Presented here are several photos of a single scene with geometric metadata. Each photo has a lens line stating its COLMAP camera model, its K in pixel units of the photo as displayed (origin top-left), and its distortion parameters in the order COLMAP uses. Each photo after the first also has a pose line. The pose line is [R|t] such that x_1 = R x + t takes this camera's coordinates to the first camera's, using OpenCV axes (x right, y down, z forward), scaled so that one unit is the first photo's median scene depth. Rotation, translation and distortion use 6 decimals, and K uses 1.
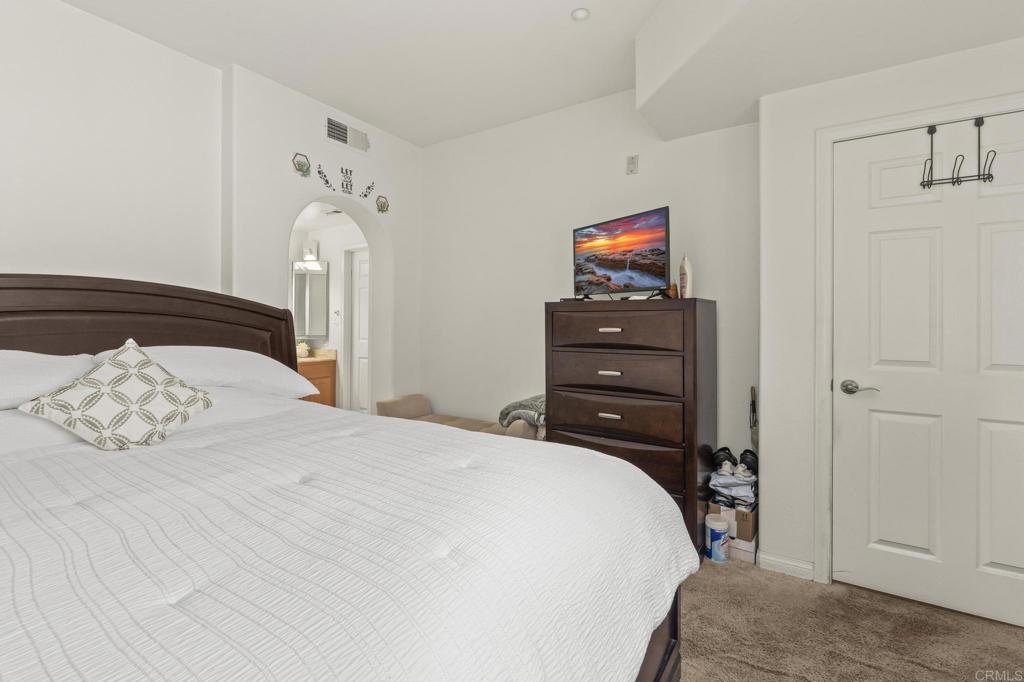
lens RADIAL K [[456.3, 0, 536.6], [0, 456.3, 321.0], [0, 0, 1]] dist [-0.008340, 0.001280]
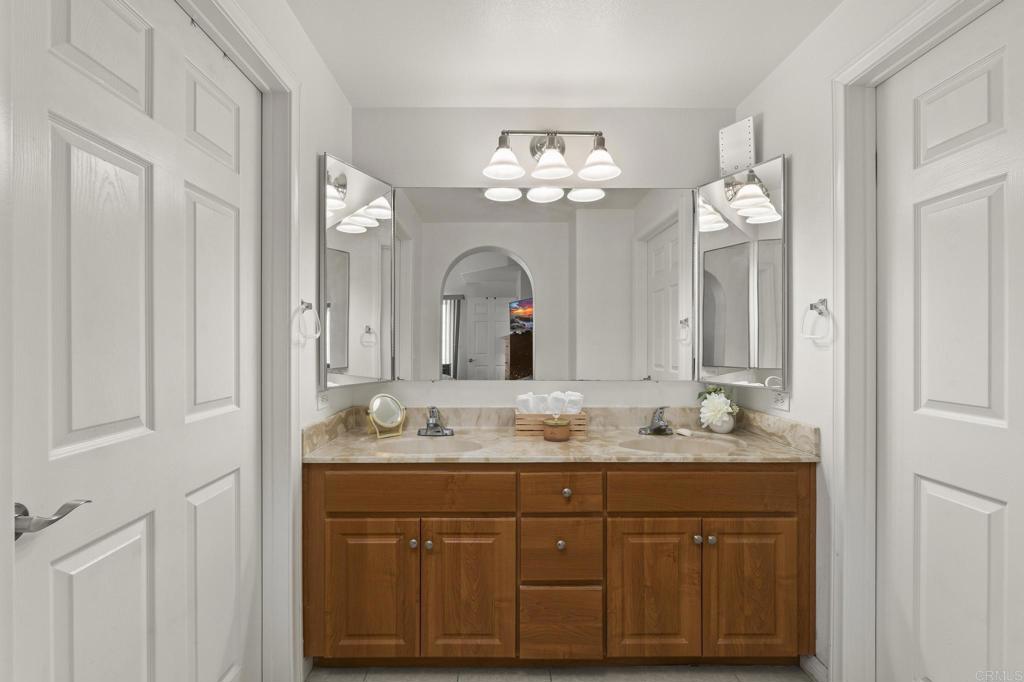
lens RADIAL K [[456.3, 0, 497.5], [0, 456.3, 344.4], [0, 0, 1]] dist [-0.008340, 0.001280]
pose [[0.515524, 0.000280, -0.856875, -0.535247], [0.006440, 0.999970, 0.004201, 0.007381], [0.856851, -0.007684, 0.515507, 1.222843]]
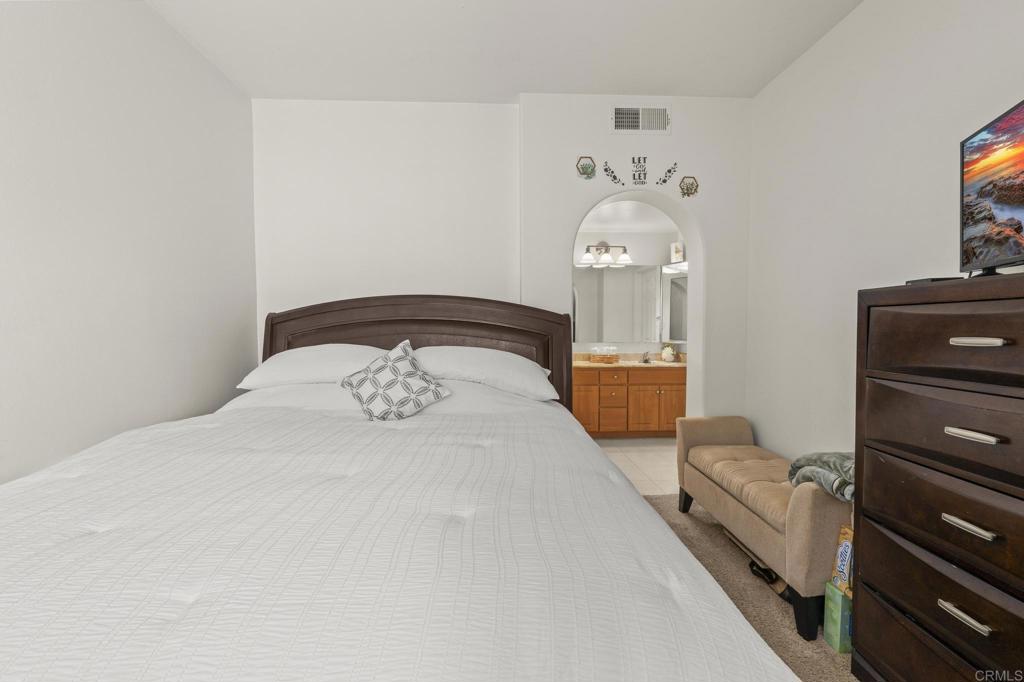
lens RADIAL K [[456.3, 0, 504.6], [0, 456.3, 347.7], [0, 0, 1]] dist [-0.008340, 0.001280]
pose [[0.543037, 0.033725, -0.839031, 0.237815], [0.008469, 0.998922, 0.045633, 0.001803], [0.839666, -0.031886, 0.542166, 0.305764]]
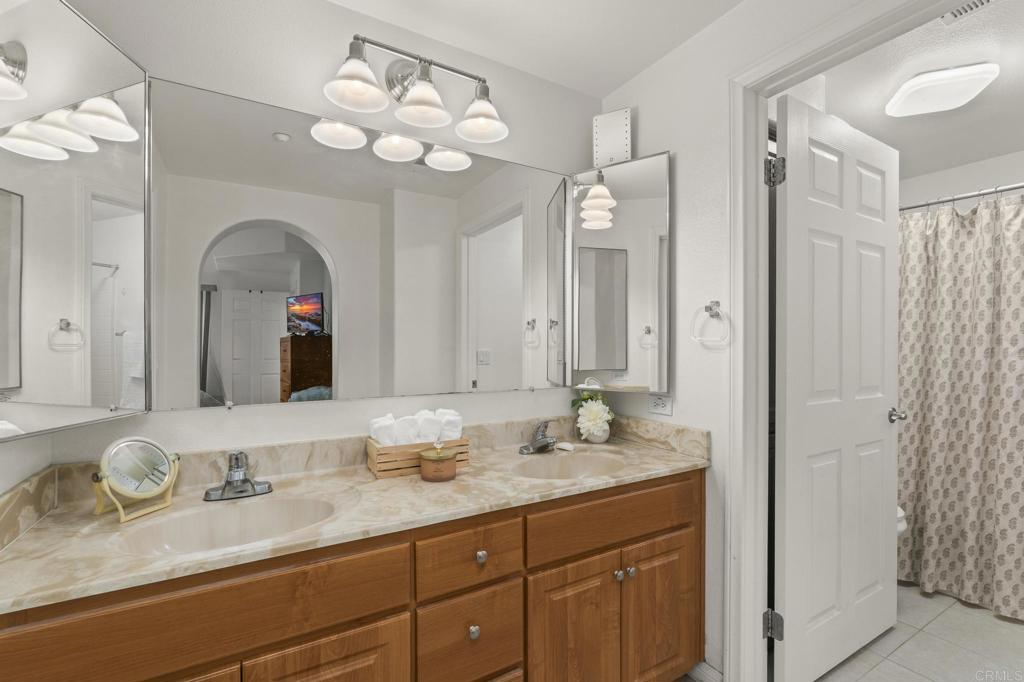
lens RADIAL K [[456.3, 0, 512.0], [0, 456.3, 348.0], [0, 0, 1]] dist [-0.008340, 0.001280]
pose [[0.880011, -0.001030, -0.474952, -0.762584], [0.005698, 0.999949, 0.008389, 0.007326], [0.474919, -0.010088, 0.879971, 1.248383]]
